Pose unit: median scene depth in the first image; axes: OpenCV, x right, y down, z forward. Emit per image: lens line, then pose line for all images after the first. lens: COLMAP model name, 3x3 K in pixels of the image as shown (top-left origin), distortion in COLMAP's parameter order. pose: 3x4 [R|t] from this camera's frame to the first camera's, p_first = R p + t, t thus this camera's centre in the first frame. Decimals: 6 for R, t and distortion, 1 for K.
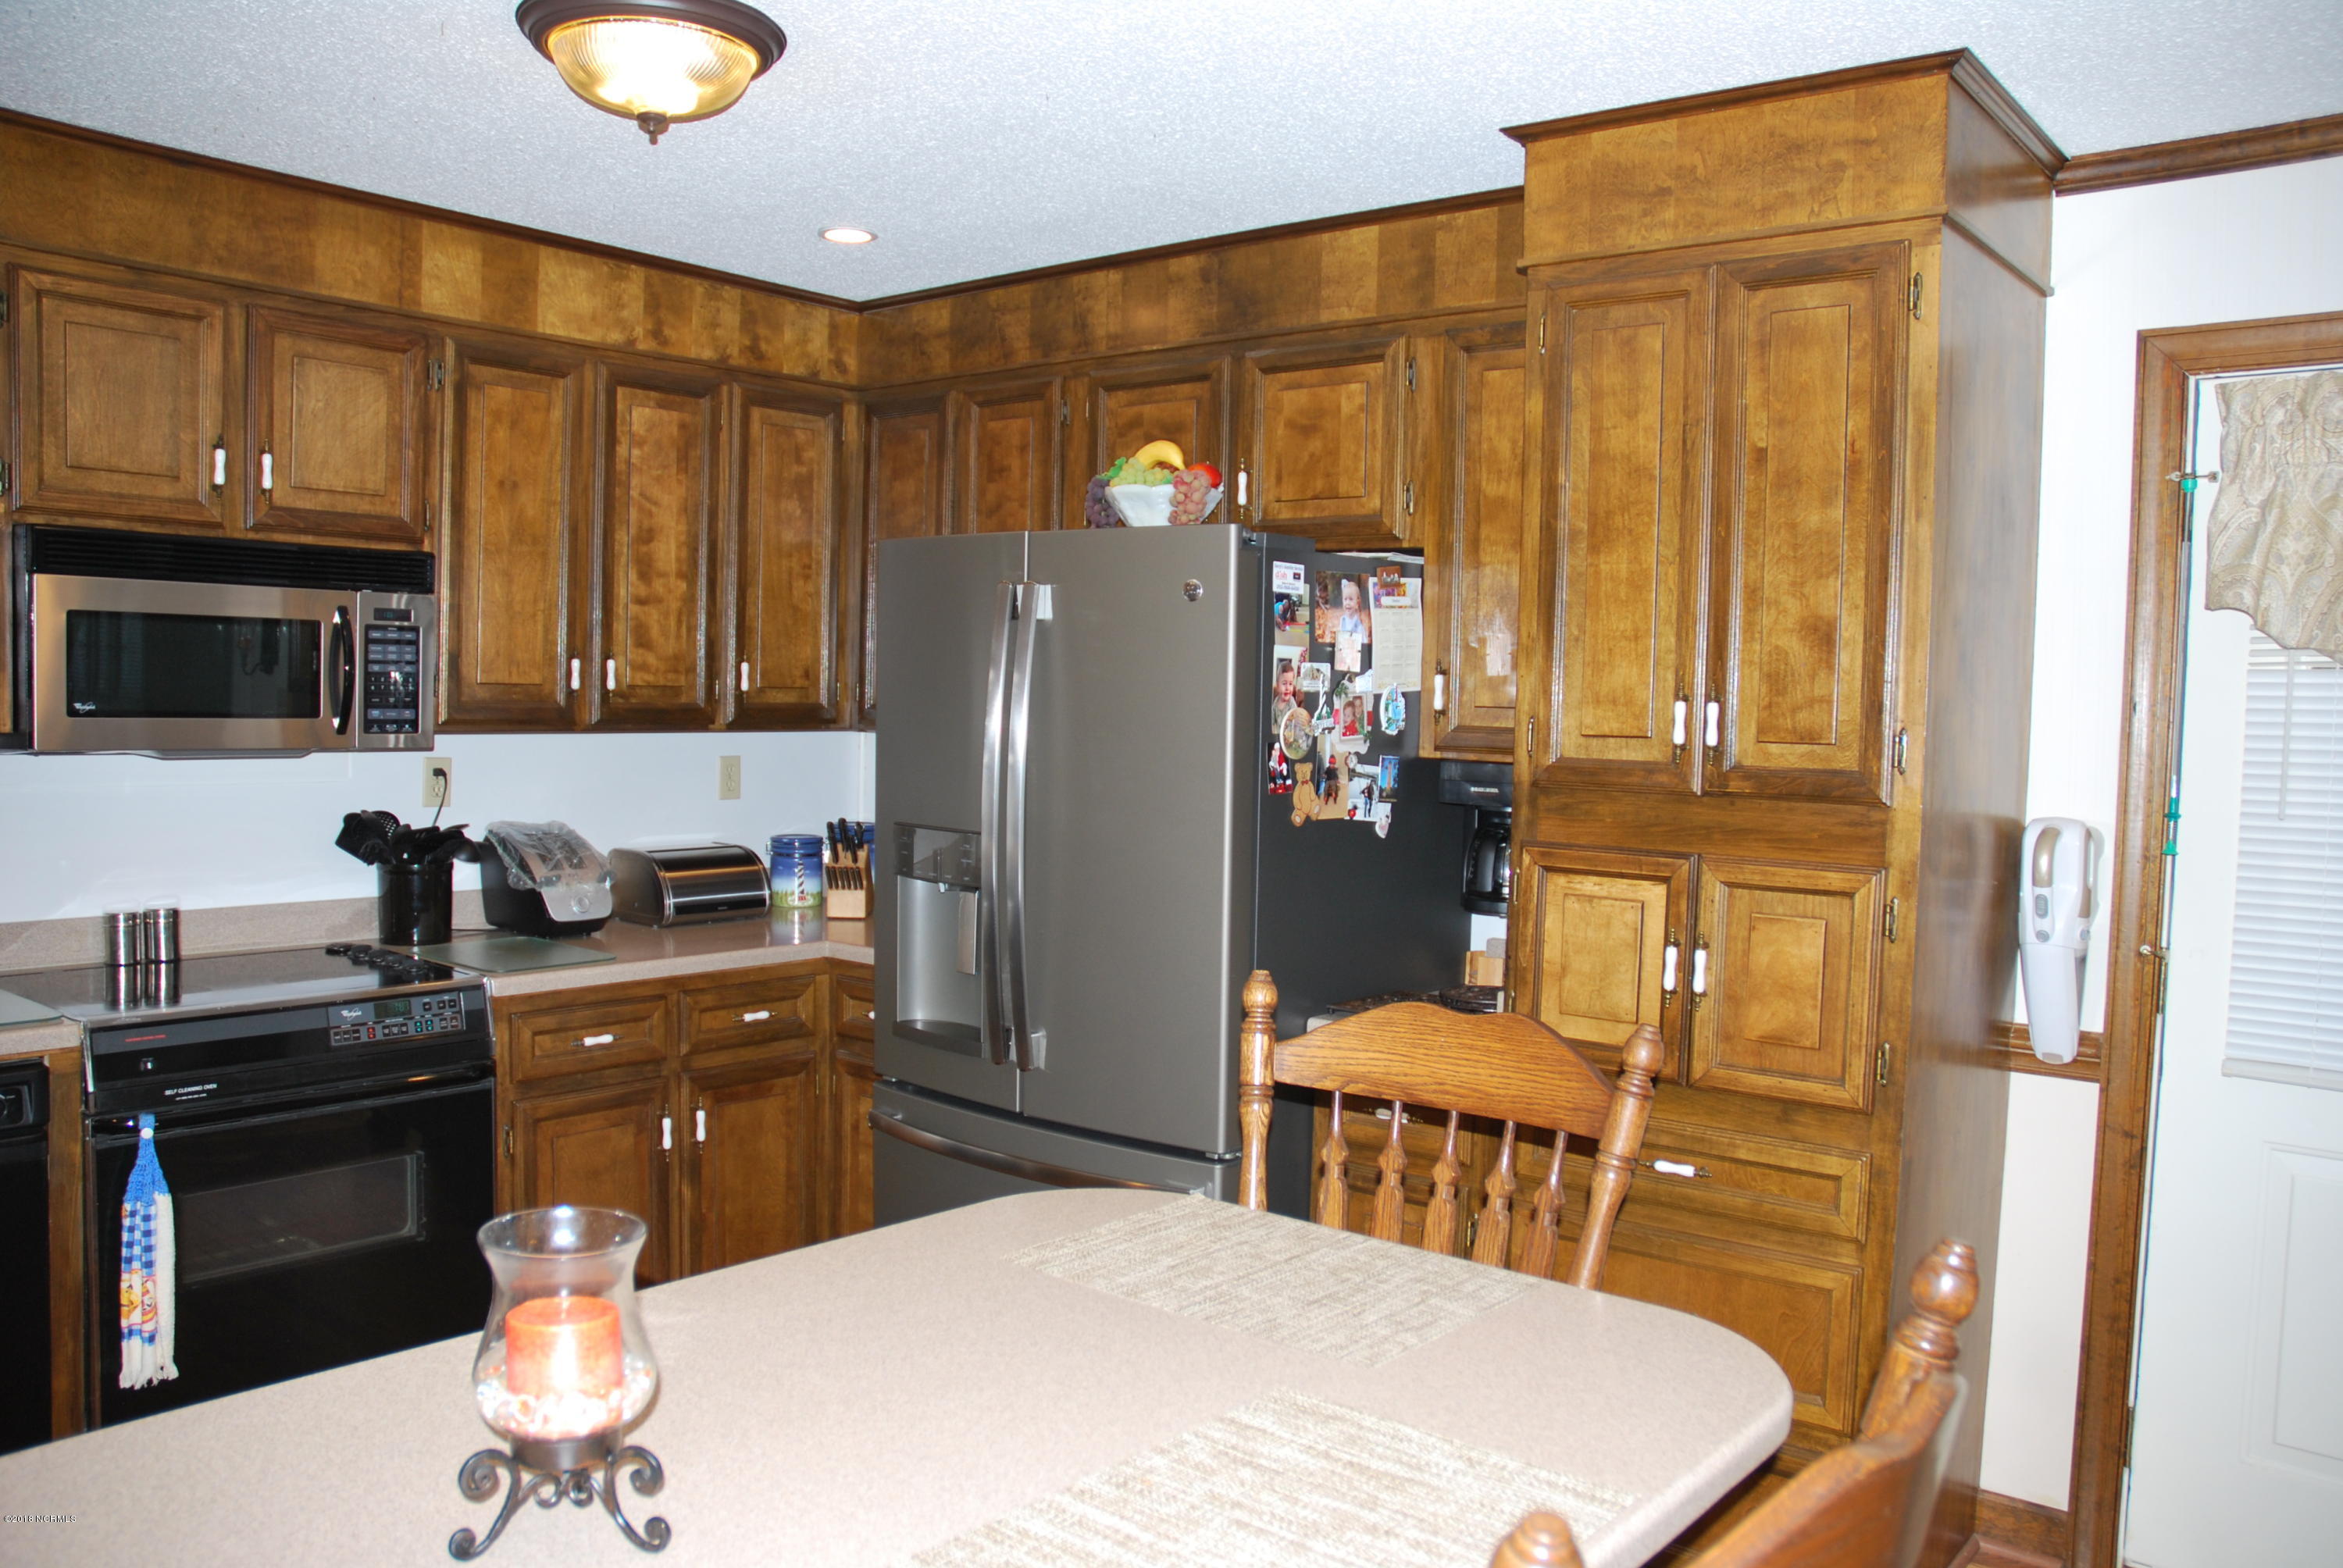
lens RADIAL K [[1821.7, 0, 1185.0], [0, 1821.7, 785.6], [0, 0, 1]] dist [-0.178266, 0.165159]
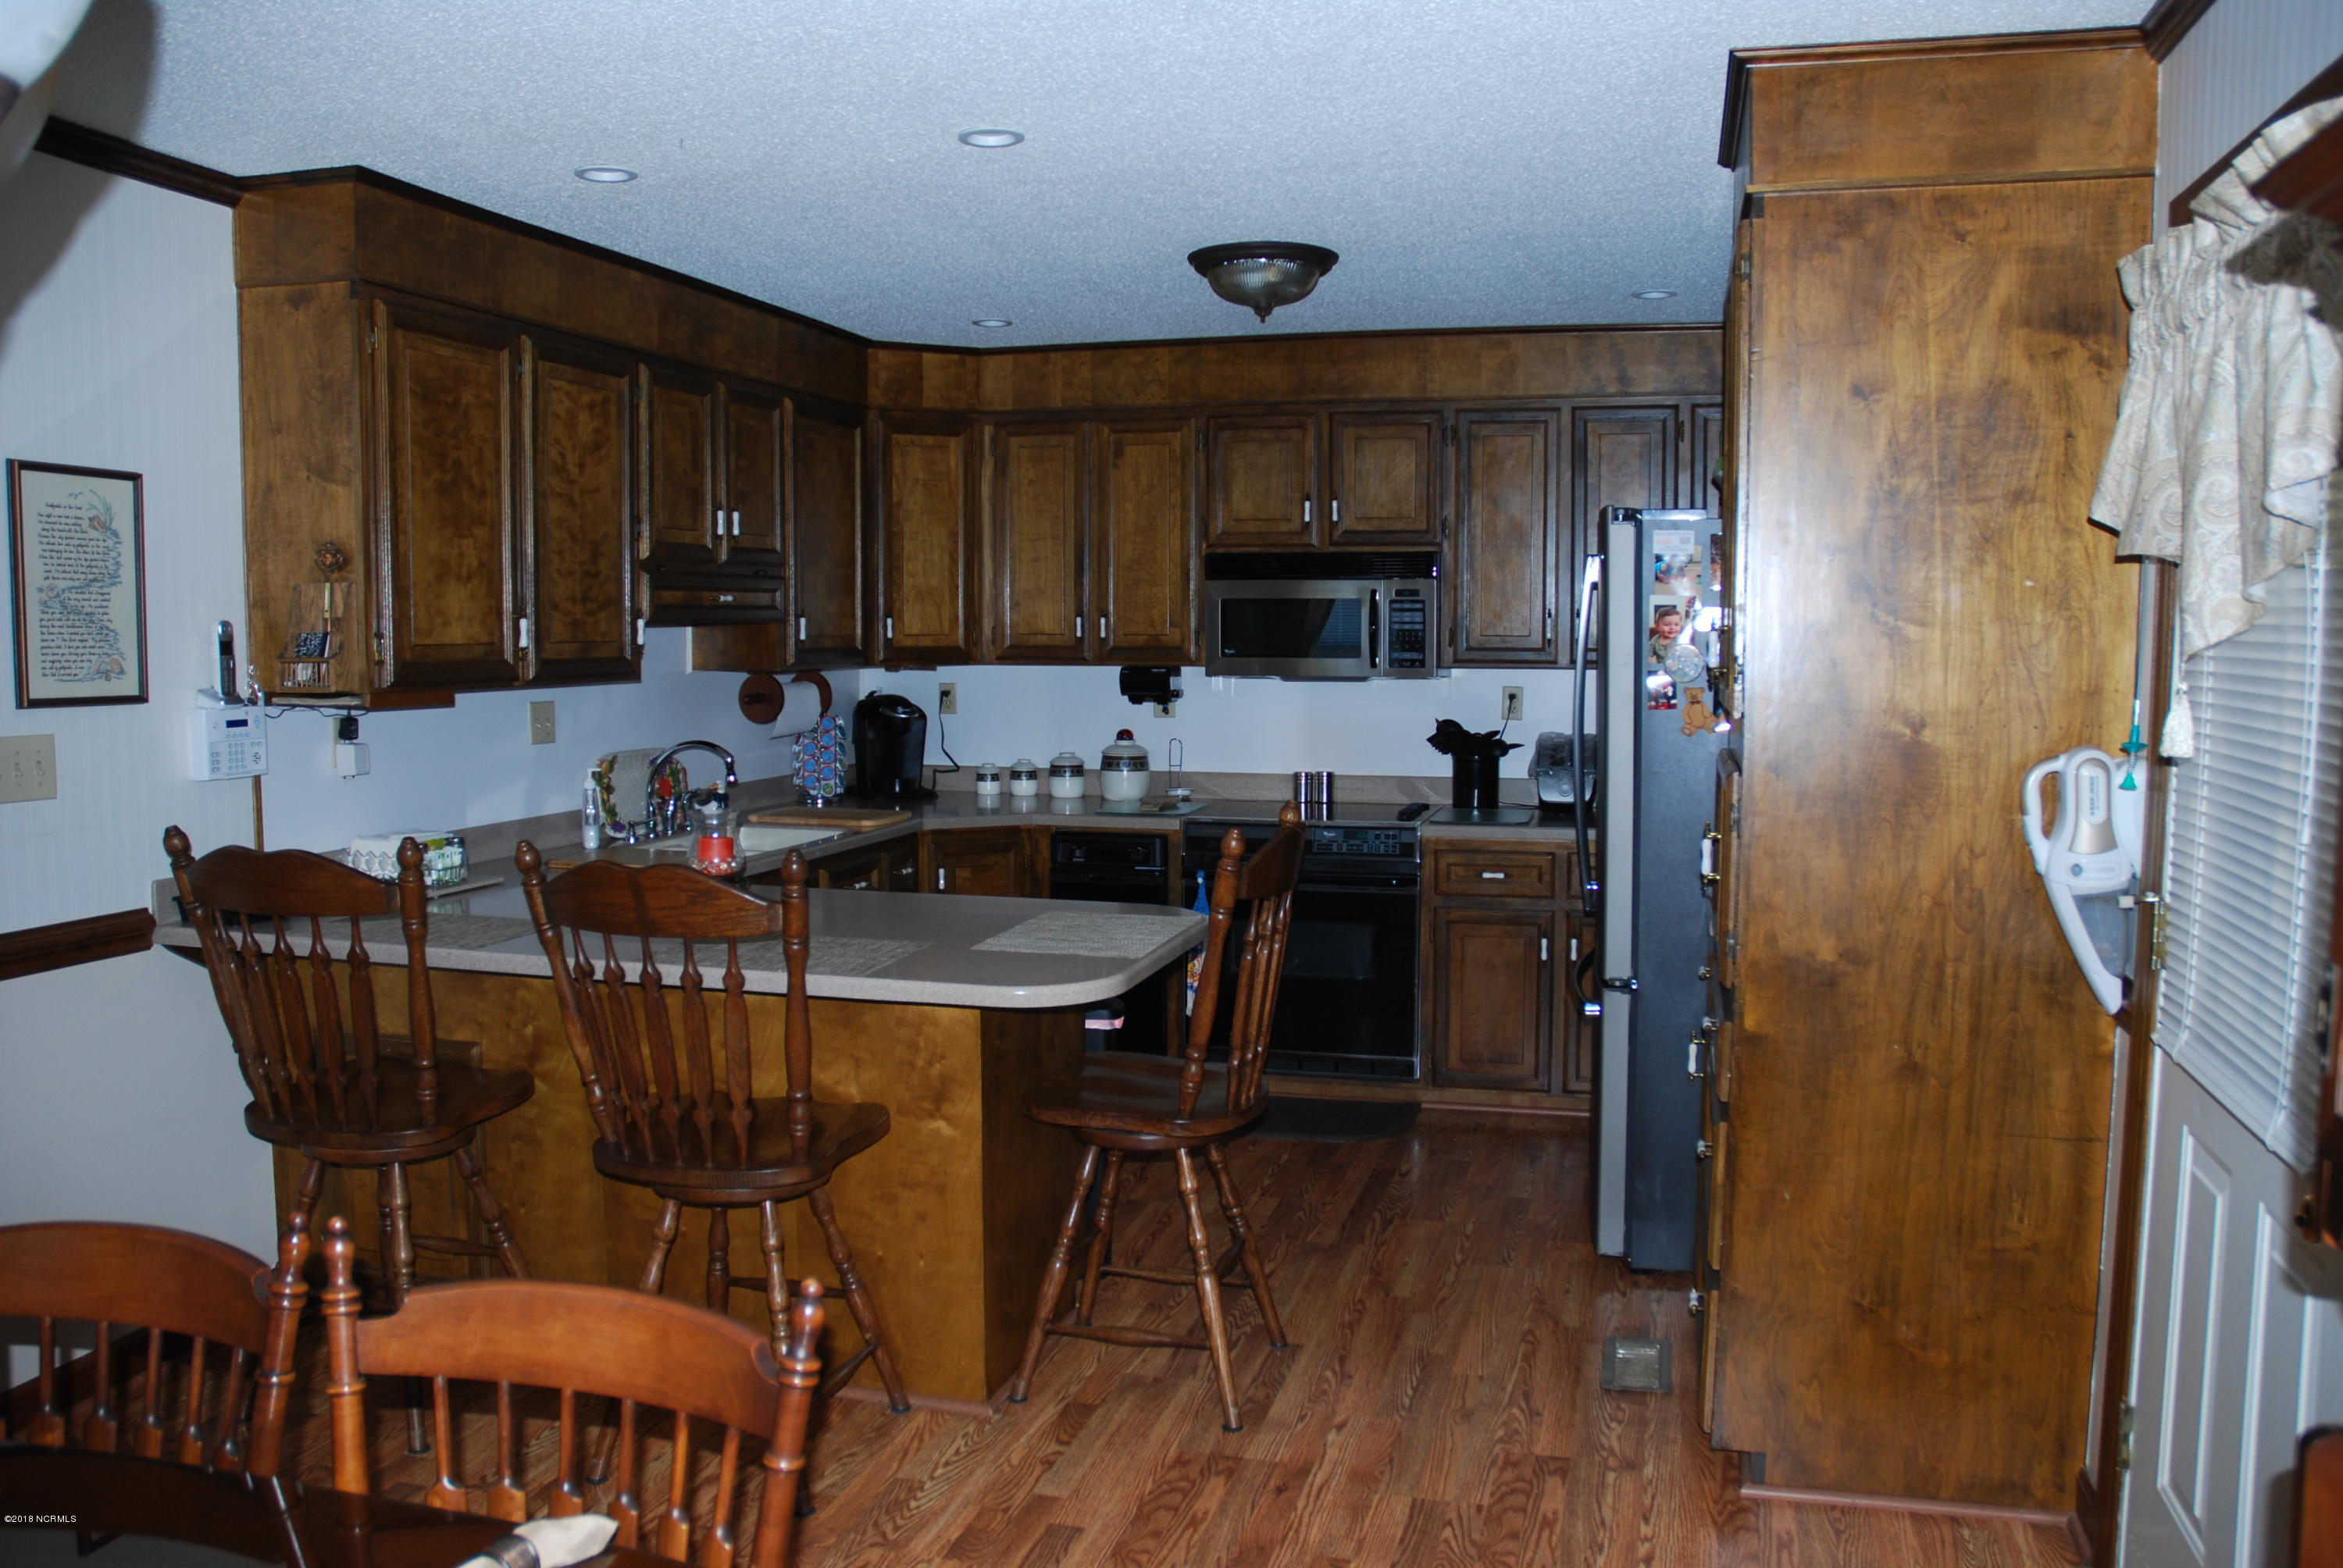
lens RADIAL K [[1821.7, 0, 1185.0], [0, 1821.7, 785.6], [0, 0, 1]] dist [-0.178266, 0.165159]
pose [[0.412953, 0.053329, -0.909190, 0.994011], [-0.034954, 0.998477, 0.042691, 0.013963], [0.910081, 0.014150, 0.414188, 0.152571]]
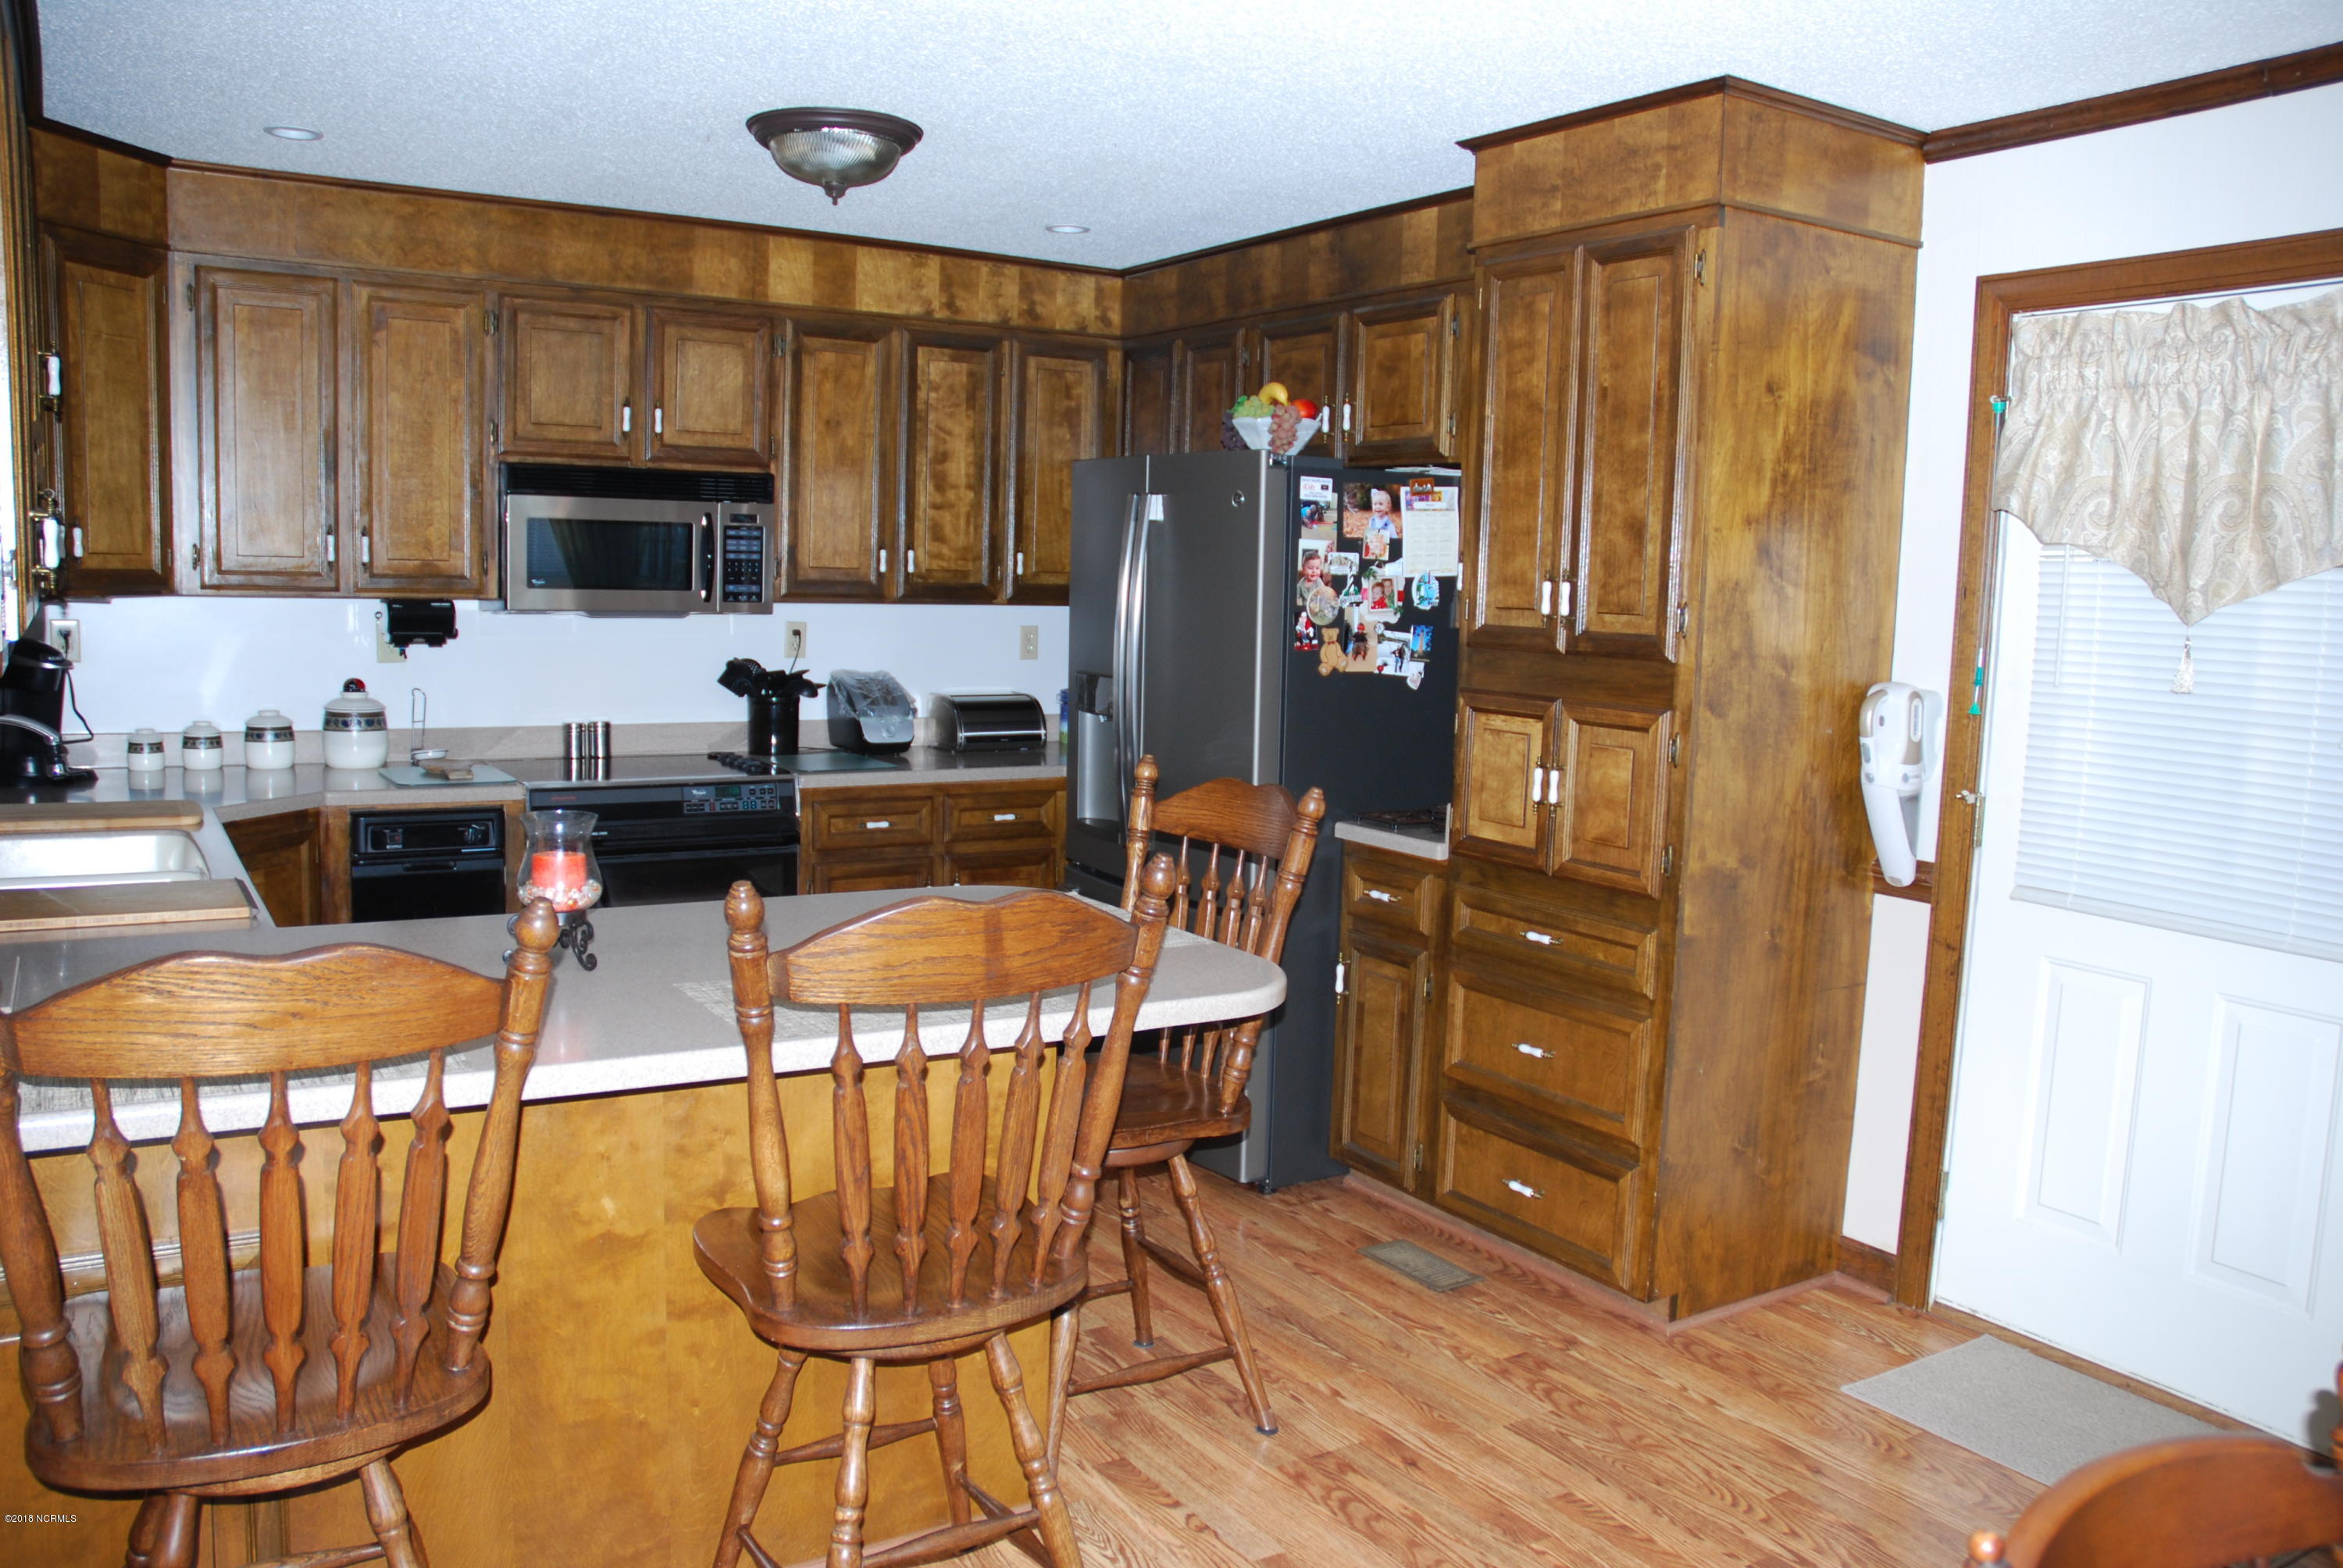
lens RADIAL K [[1821.7, 0, 1185.0], [0, 1821.7, 785.6], [0, 0, 1]] dist [-0.178266, 0.165159]
pose [[0.949384, 0.040610, -0.311480, 0.360105], [-0.023048, 0.997941, 0.059861, 0.023758], [0.313270, -0.049653, 0.948365, -0.279829]]
